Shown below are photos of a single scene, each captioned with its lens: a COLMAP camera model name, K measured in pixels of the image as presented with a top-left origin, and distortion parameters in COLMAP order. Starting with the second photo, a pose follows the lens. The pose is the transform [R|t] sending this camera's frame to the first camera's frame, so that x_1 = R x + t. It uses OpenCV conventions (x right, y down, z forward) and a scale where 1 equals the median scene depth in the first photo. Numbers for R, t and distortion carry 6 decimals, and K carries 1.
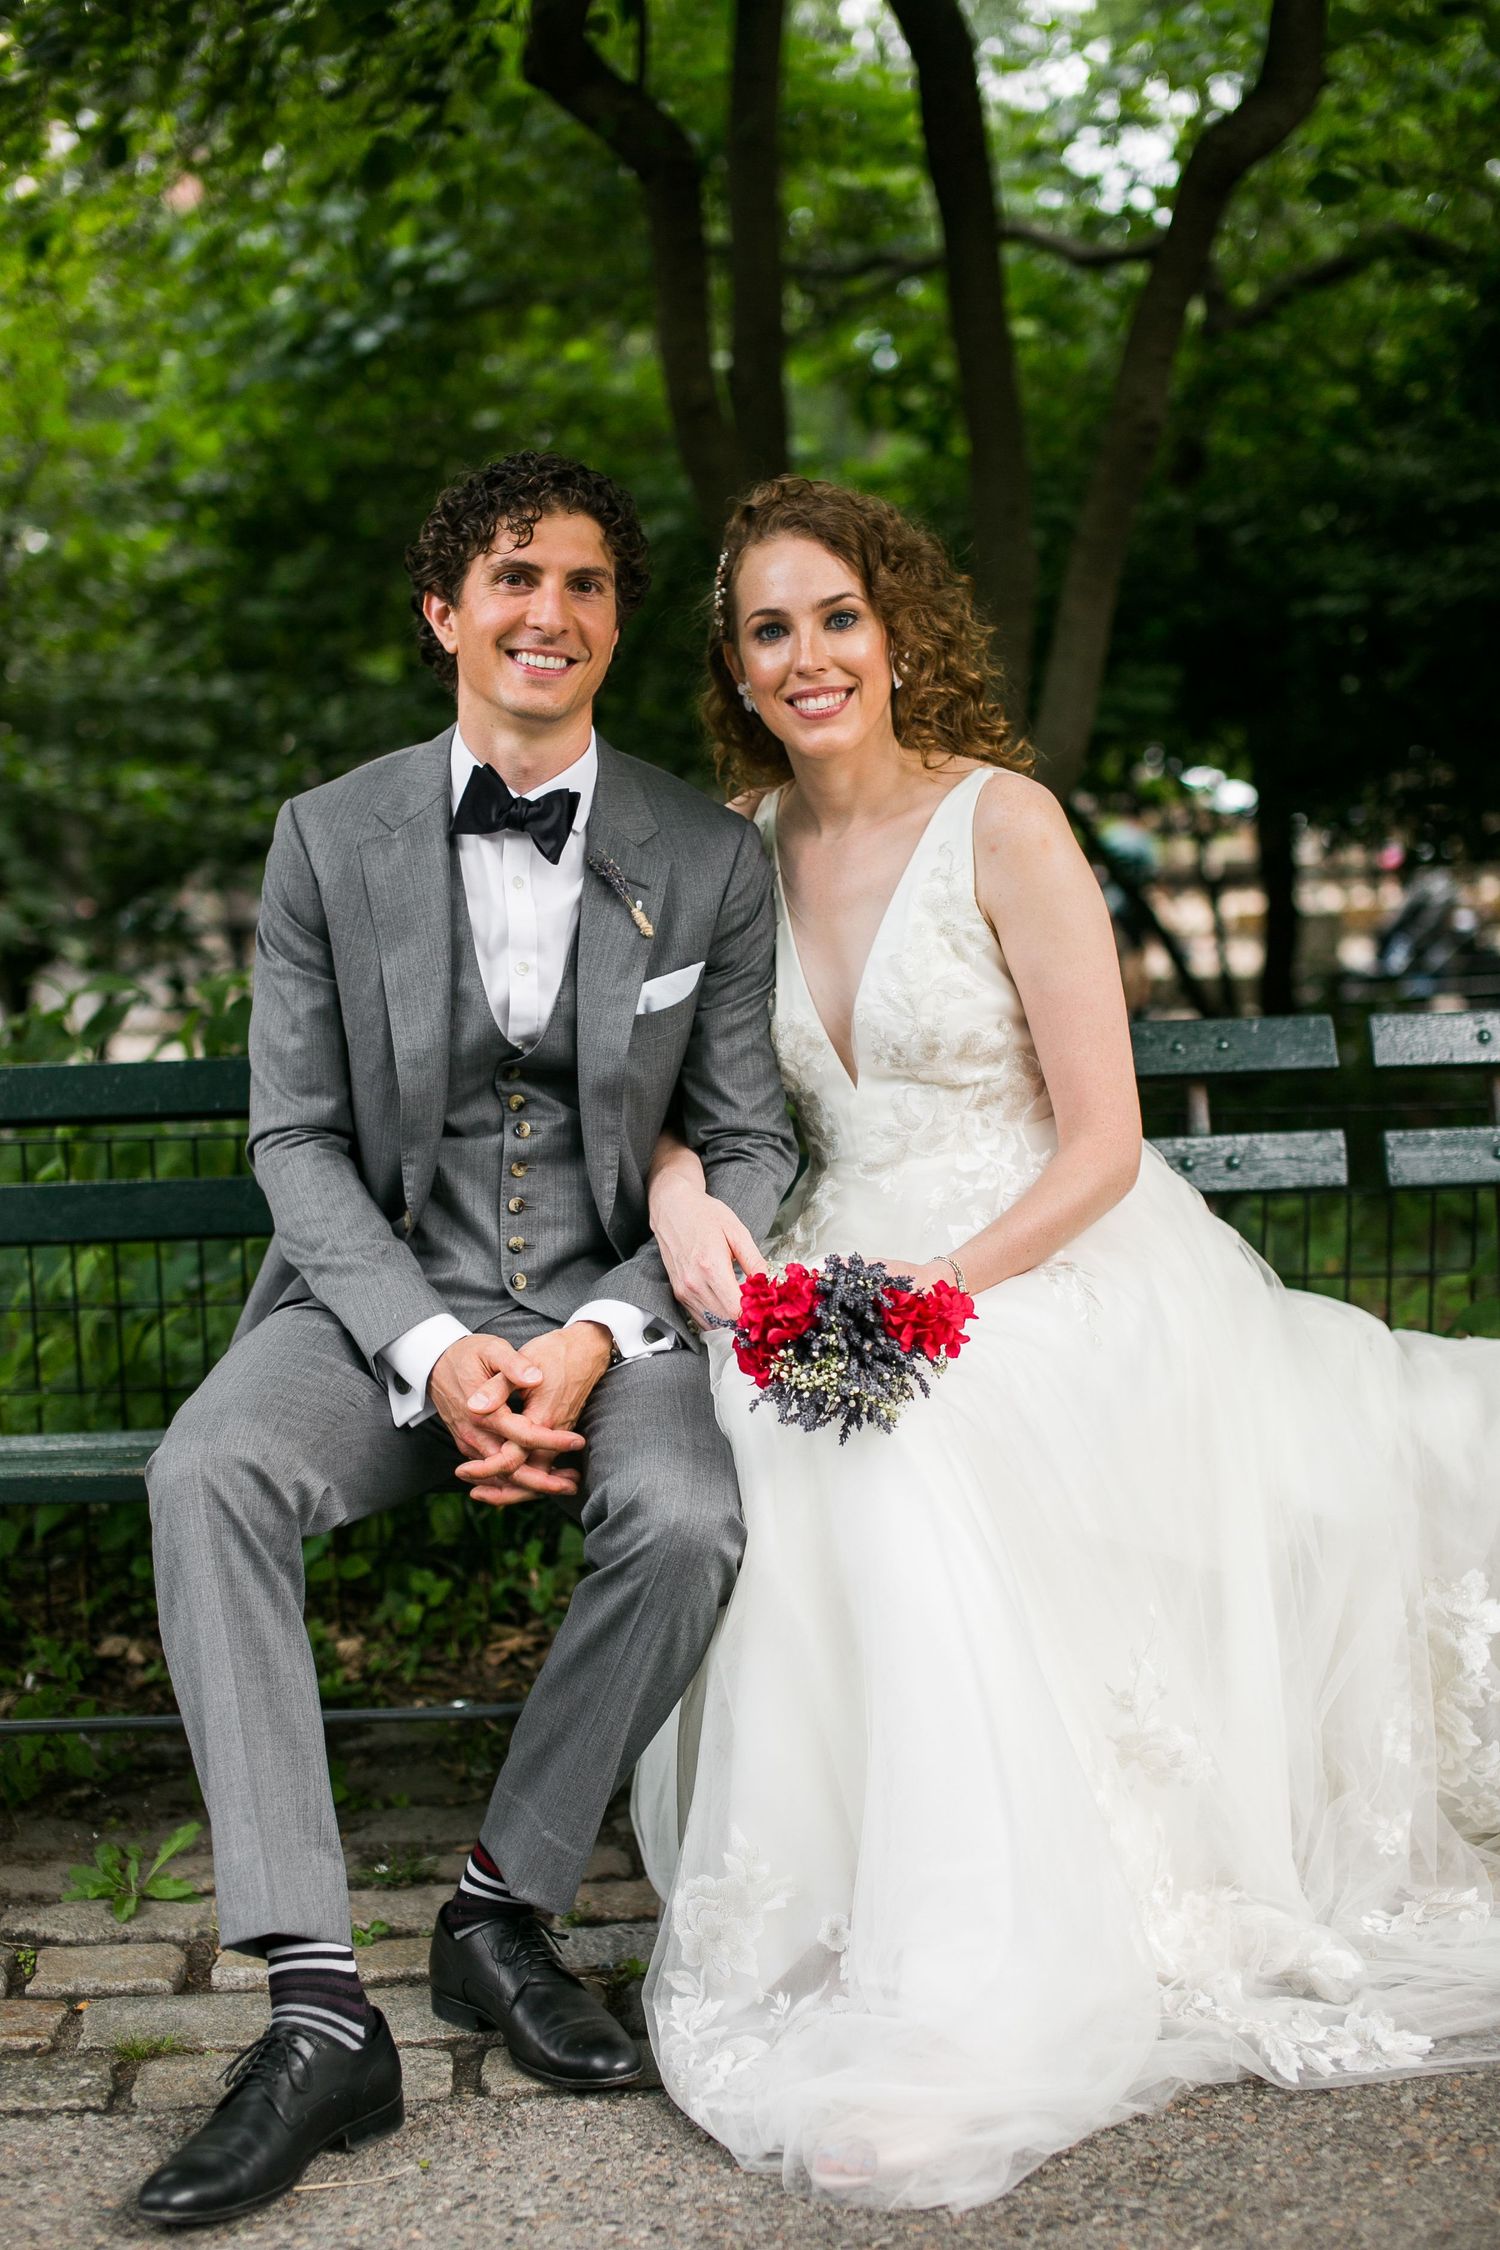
lens RADIAL K [[3303.6, 0, 750.0], [0, 3303.6, 1125.0], [0, 0, 1]] dist [-0.077883, 0.116967]
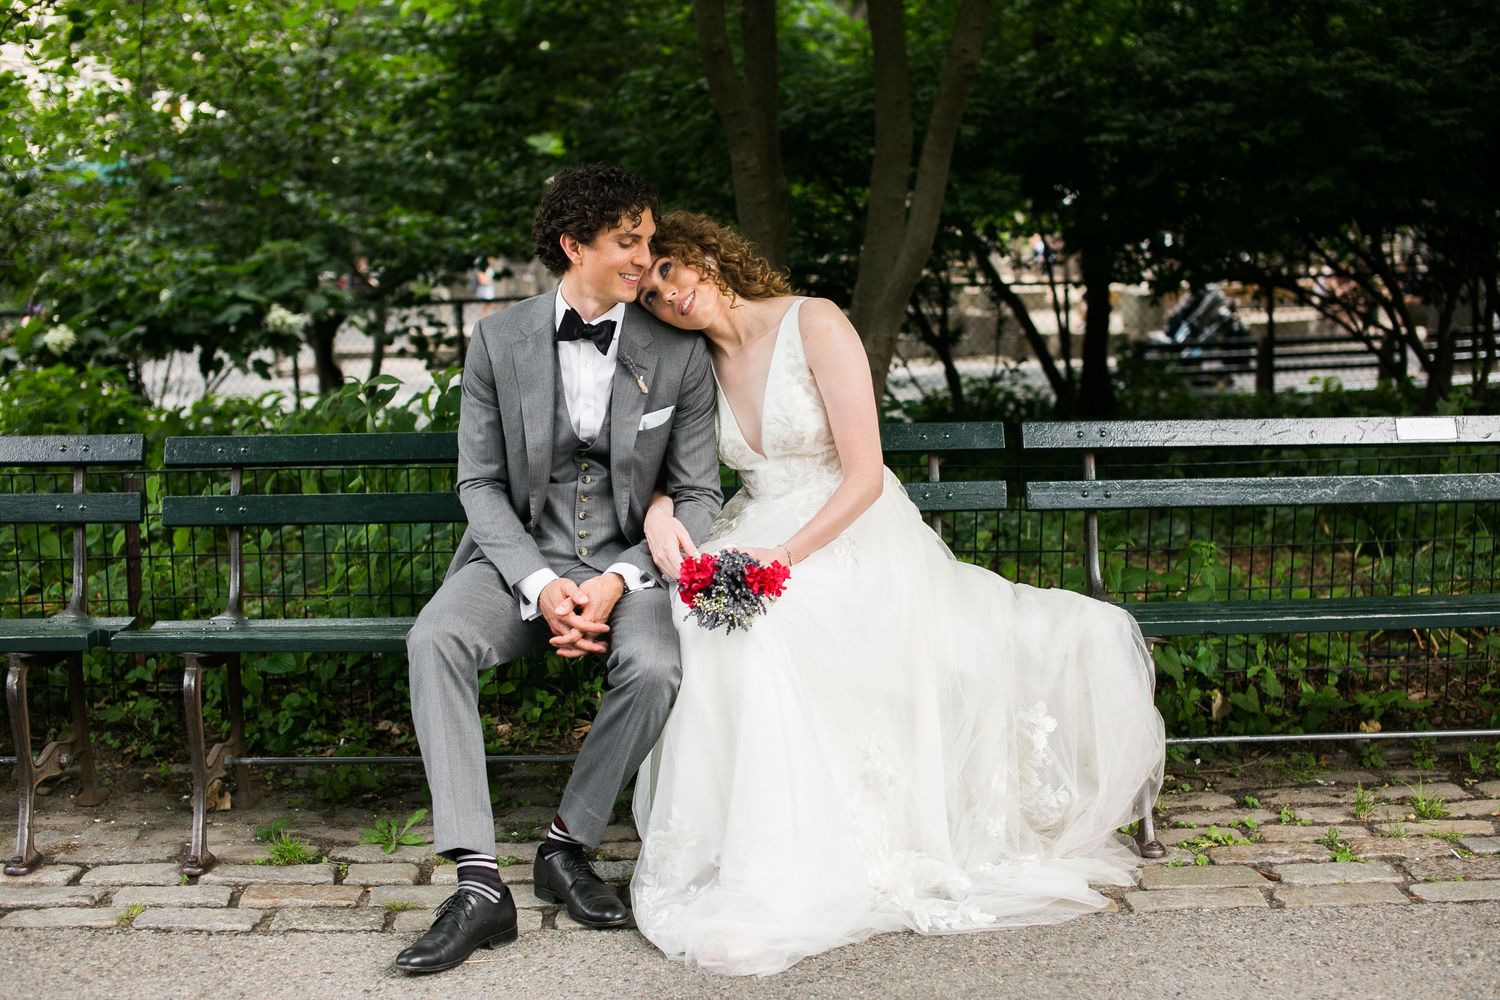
lens RADIAL K [[2177.0, 0, 751.3], [0, 2177.0, 448.1], [0, 0, 1]] dist [-0.053317, 0.088351]
pose [[0.999570, 0.022297, -0.019057, 0.064348], [-0.021994, 0.999631, 0.015961, -0.045199], [0.019406, -0.015535, 0.999691, -0.400743]]
